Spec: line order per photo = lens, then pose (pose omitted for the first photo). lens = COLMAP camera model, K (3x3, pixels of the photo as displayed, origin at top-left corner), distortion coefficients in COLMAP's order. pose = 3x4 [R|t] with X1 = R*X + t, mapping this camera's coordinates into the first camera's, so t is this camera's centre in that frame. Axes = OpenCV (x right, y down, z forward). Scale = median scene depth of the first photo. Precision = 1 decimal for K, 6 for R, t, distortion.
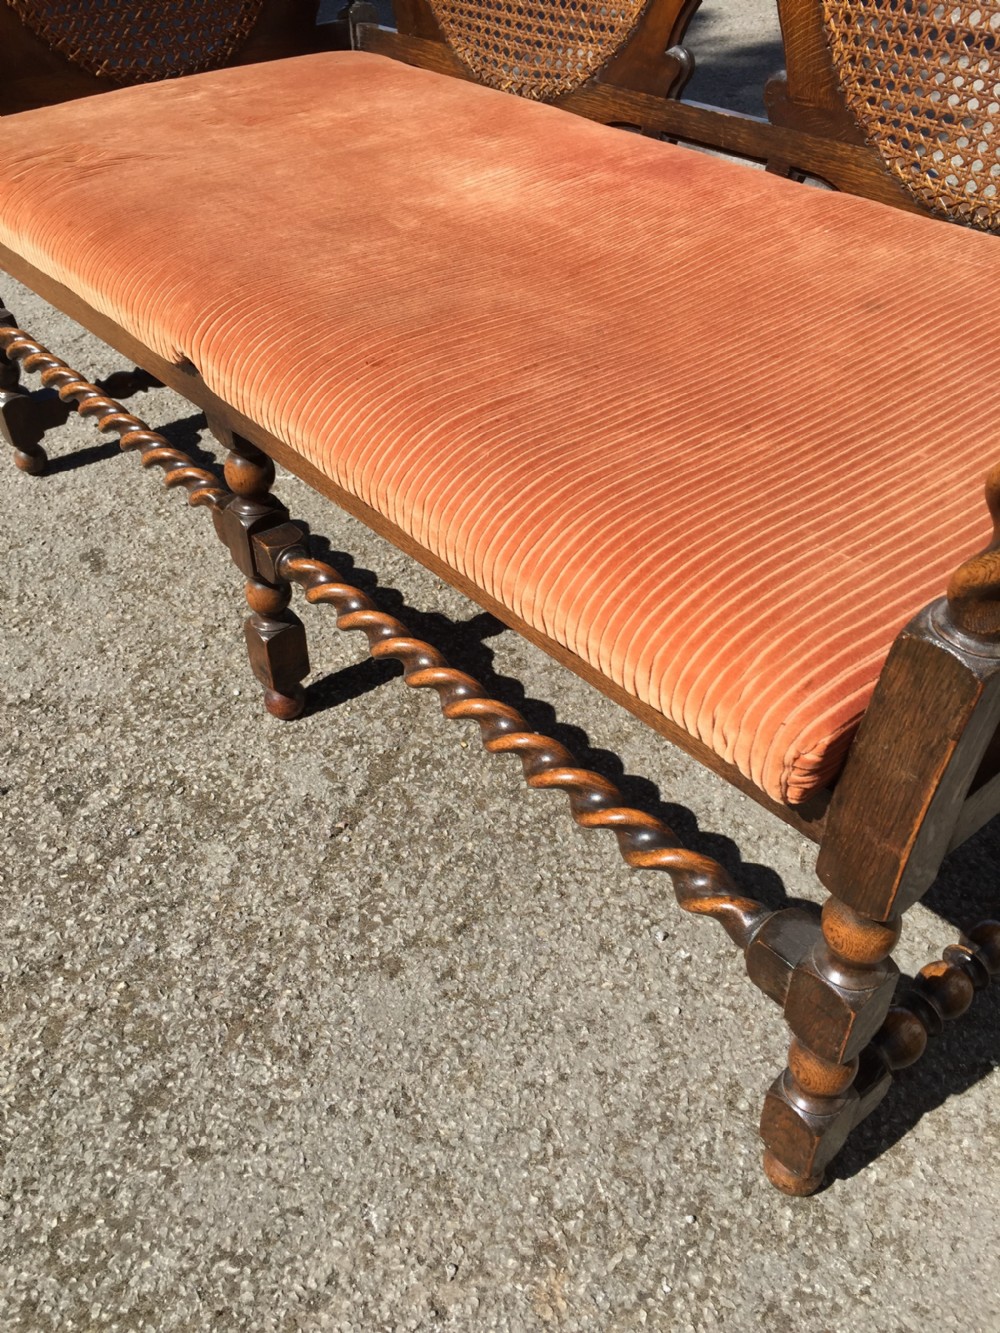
lens RADIAL K [[1121.9, 0, 494.5], [0, 1121.9, 665.0], [0, 0, 1]] dist [0.069910, -0.102273]
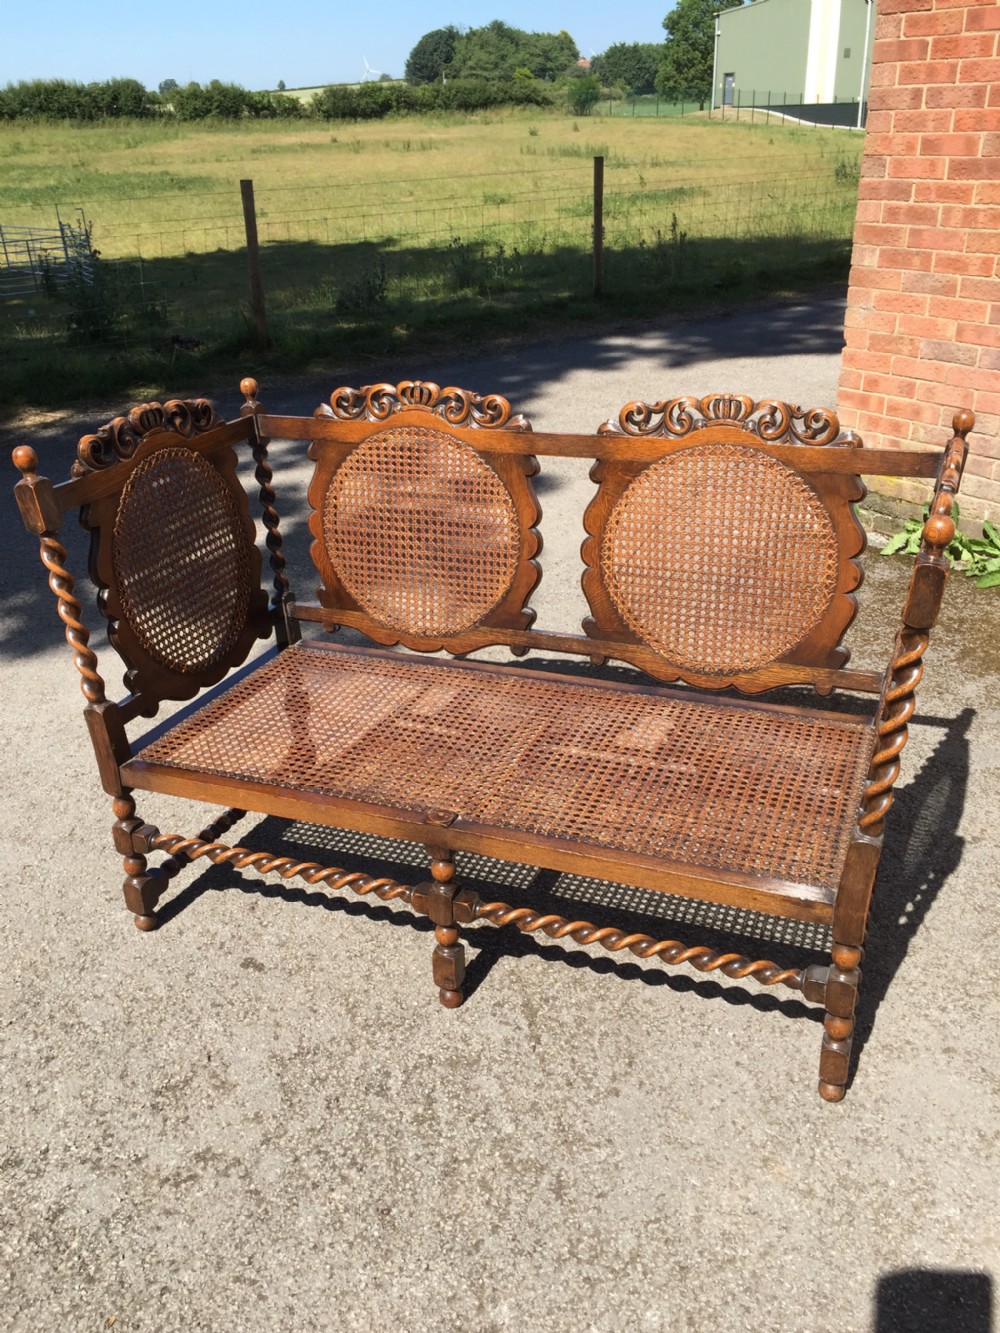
lens RADIAL K [[1119.9, 0, 486.0], [0, 1119.9, 674.9], [0, 0, 1]] dist [0.071032, -0.104337]
pose [[0.883587, -0.208165, 0.419453, -0.962542], [0.313807, 0.928086, -0.200455, -0.079995], [-0.347561, 0.308747, 0.885368, -0.878725]]
